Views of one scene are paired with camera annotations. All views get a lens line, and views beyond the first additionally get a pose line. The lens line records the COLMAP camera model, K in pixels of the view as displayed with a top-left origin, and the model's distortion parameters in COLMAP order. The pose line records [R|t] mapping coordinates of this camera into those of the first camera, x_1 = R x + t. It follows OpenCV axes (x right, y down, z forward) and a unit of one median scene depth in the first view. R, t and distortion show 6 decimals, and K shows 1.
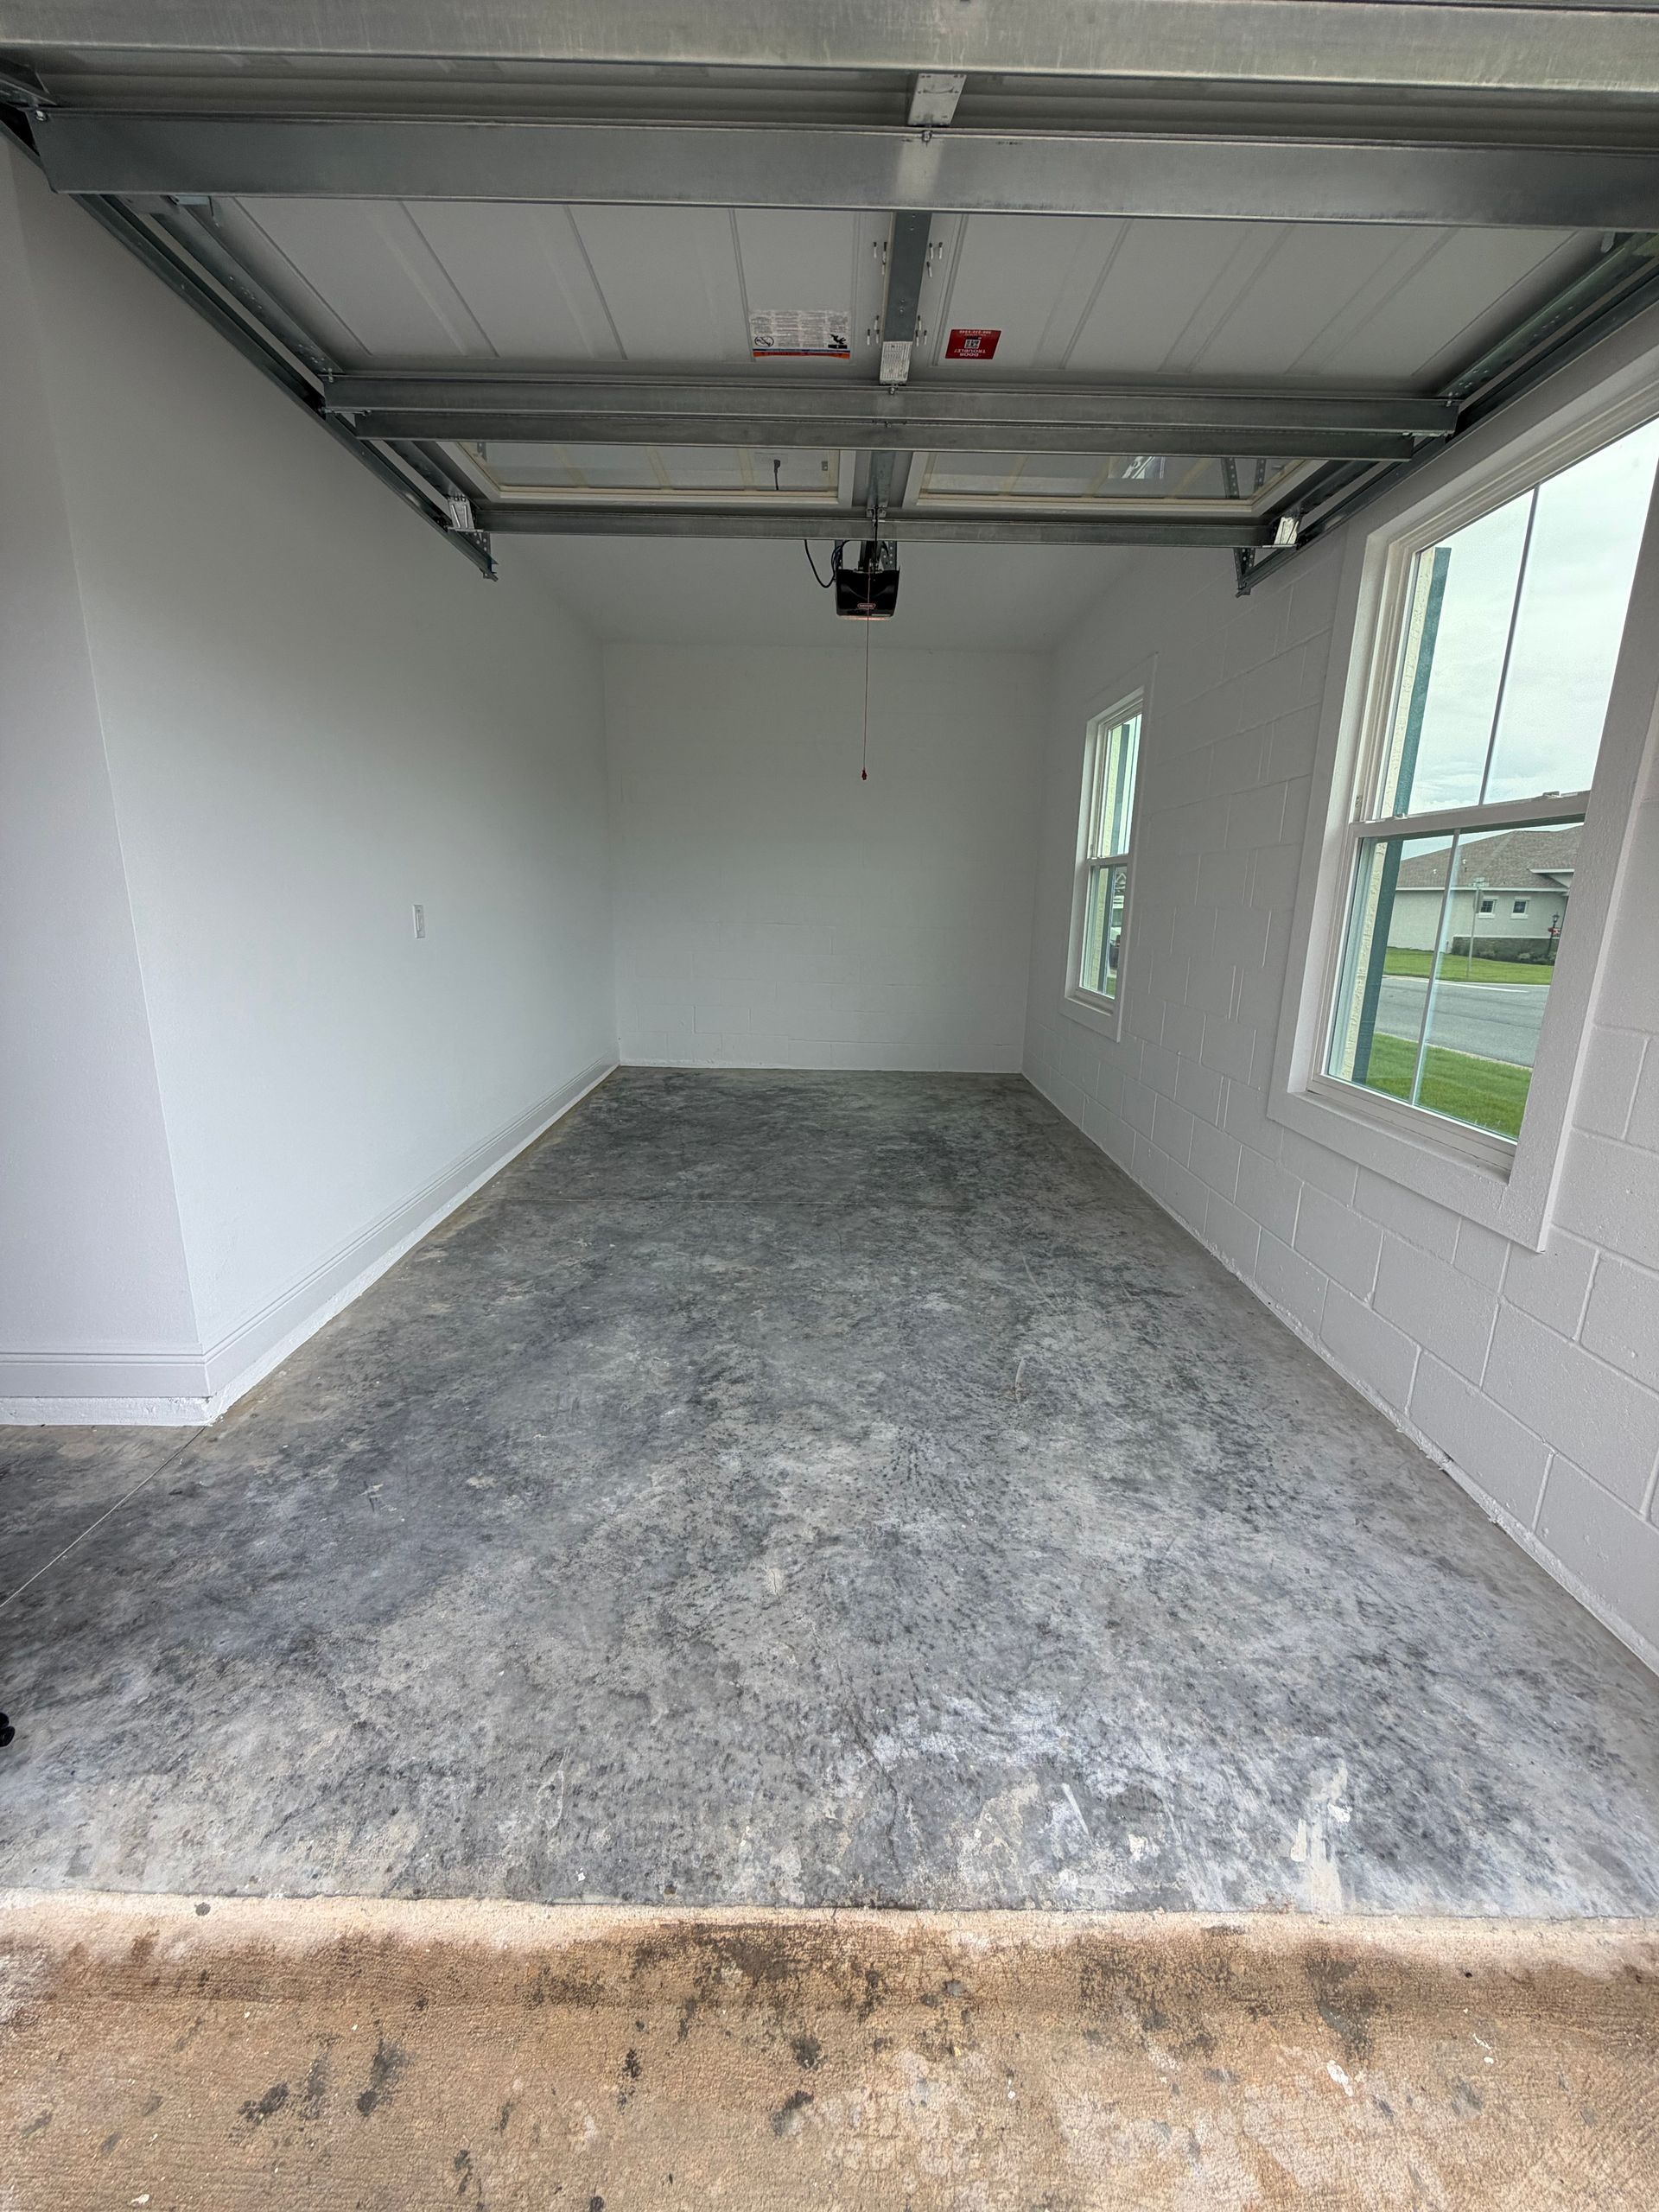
lens RADIAL K [[882.8, 0, 833.1], [0, 882.8, 1101.0], [0, 0, 1]] dist [-0.001496, -0.000397]
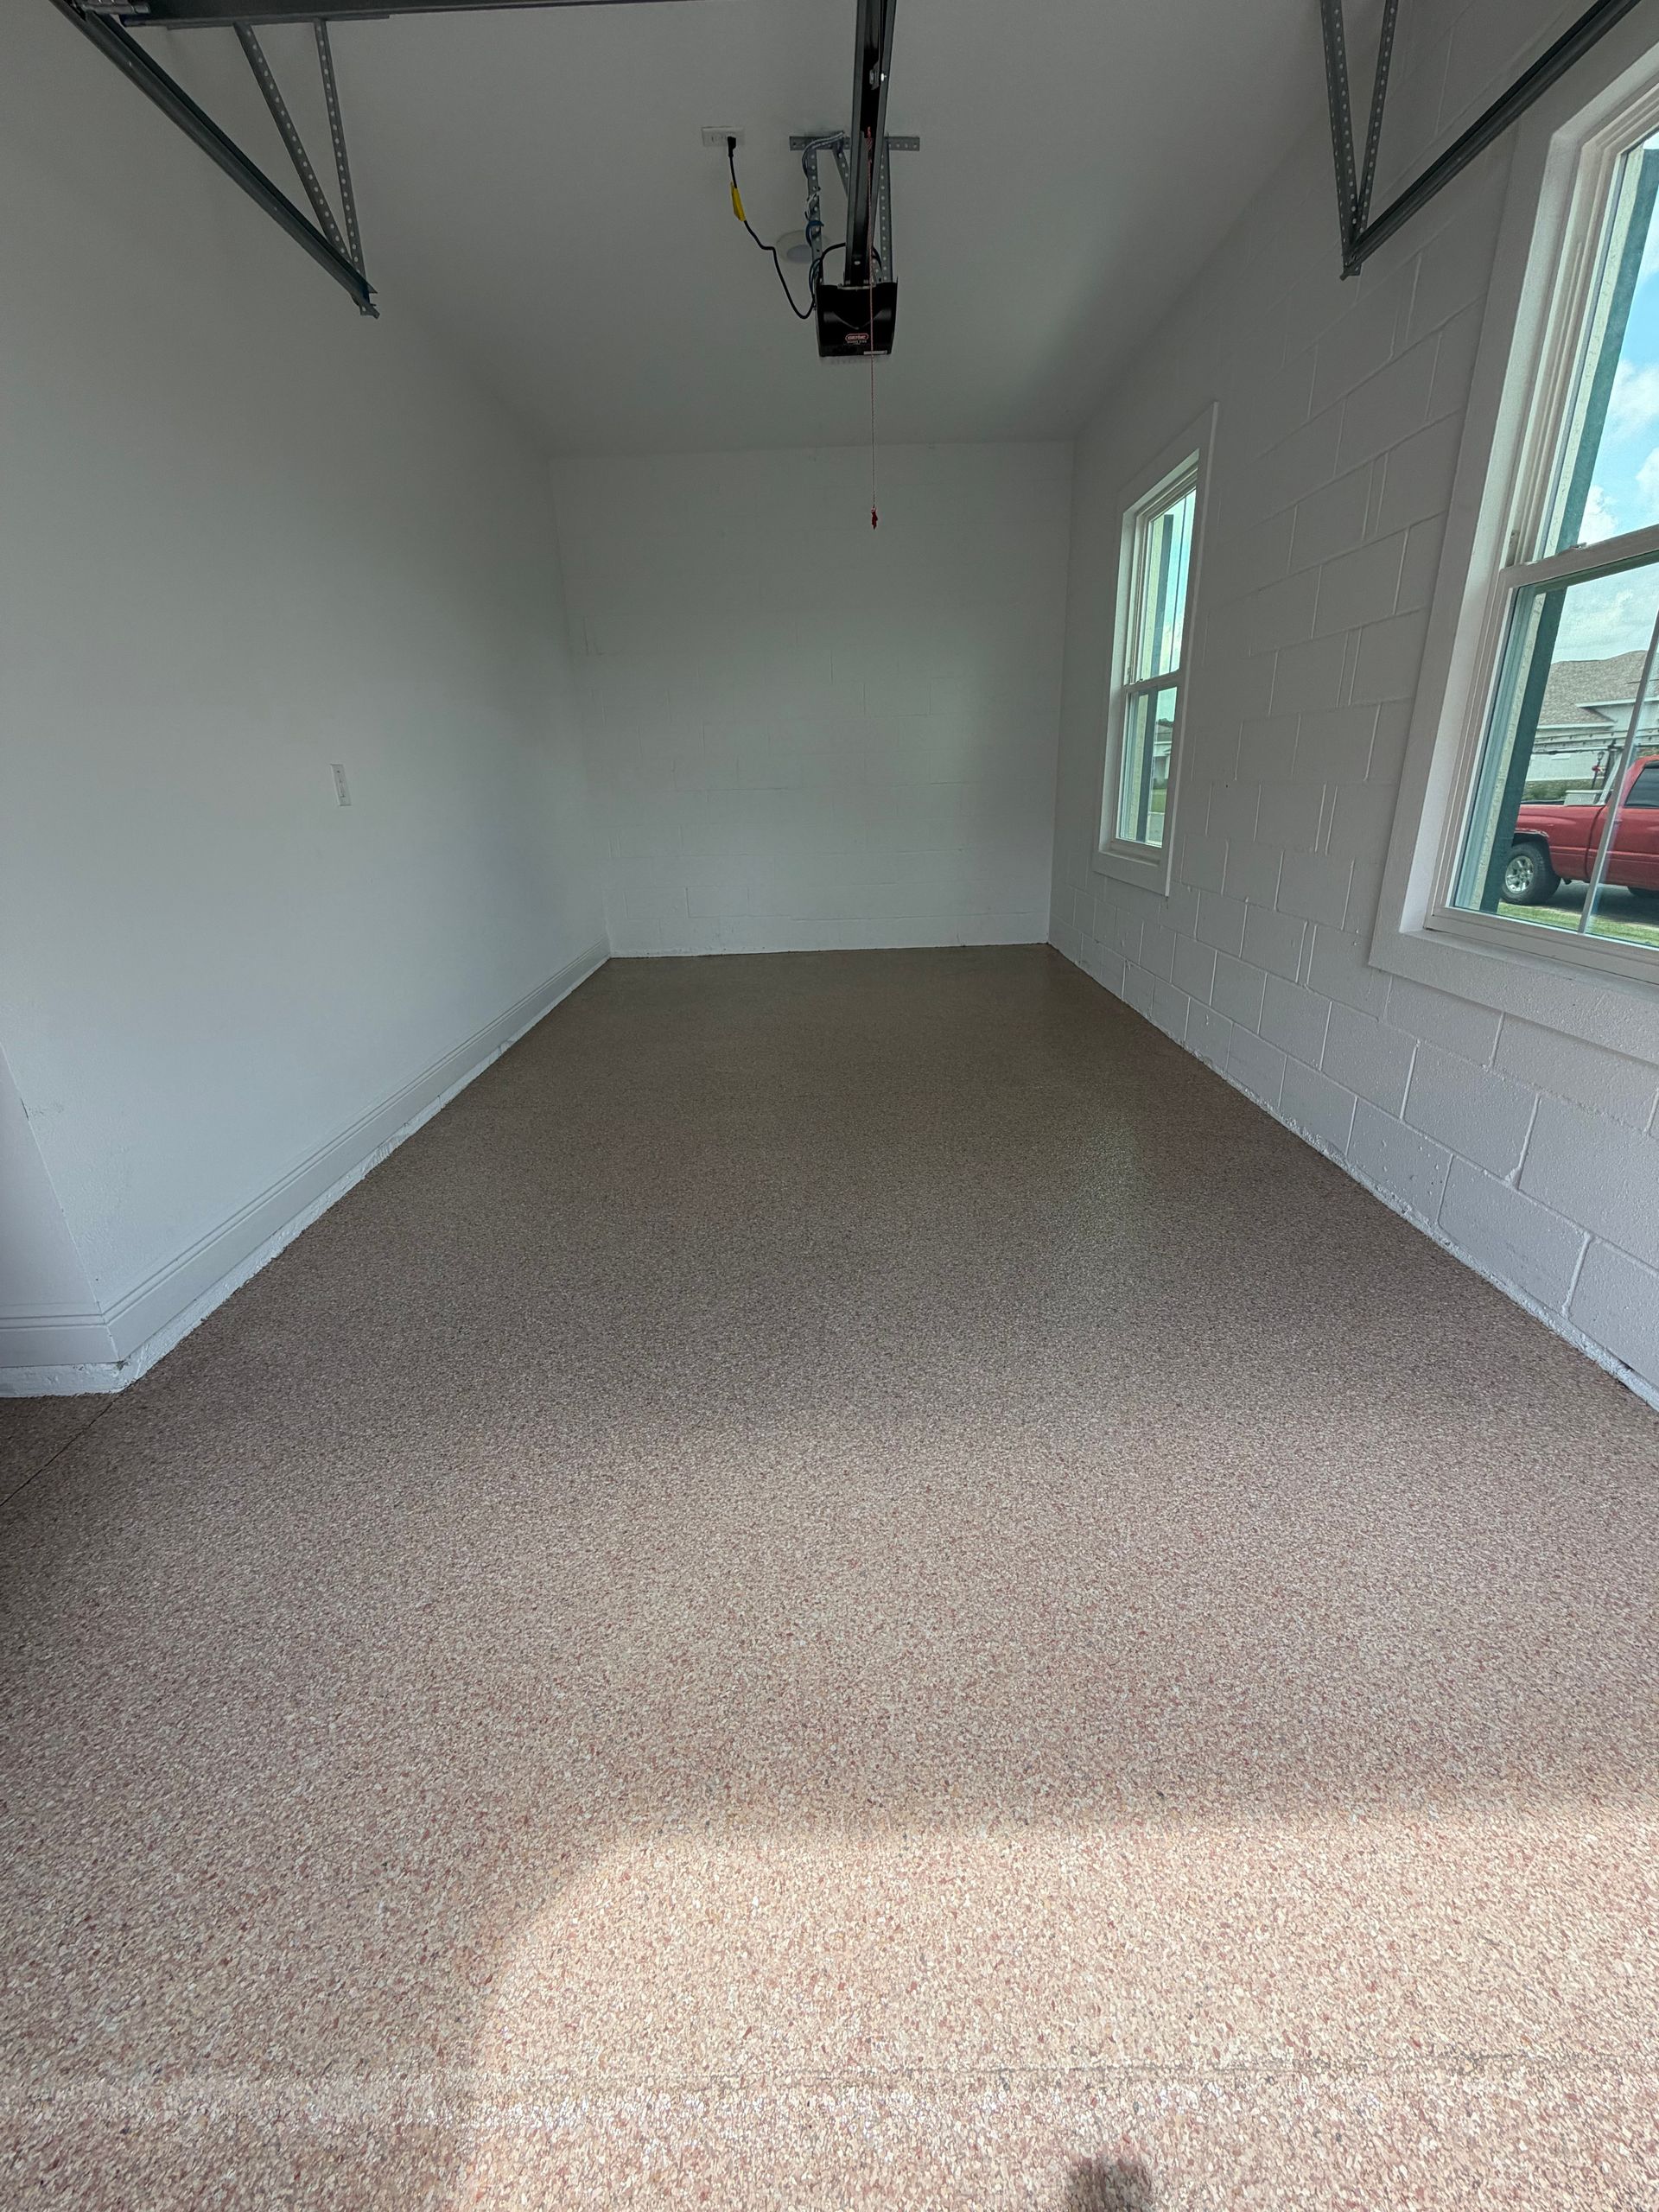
lens RADIAL K [[882.8, 0, 833.1], [0, 882.8, 1101.0], [0, 0, 1]] dist [-0.001496, -0.000397]
pose [[0.998590, -0.050031, -0.017757, -0.003746], [0.051825, 0.991213, 0.121699, 0.017586], [0.011512, -0.122447, 0.992408, 0.152162]]
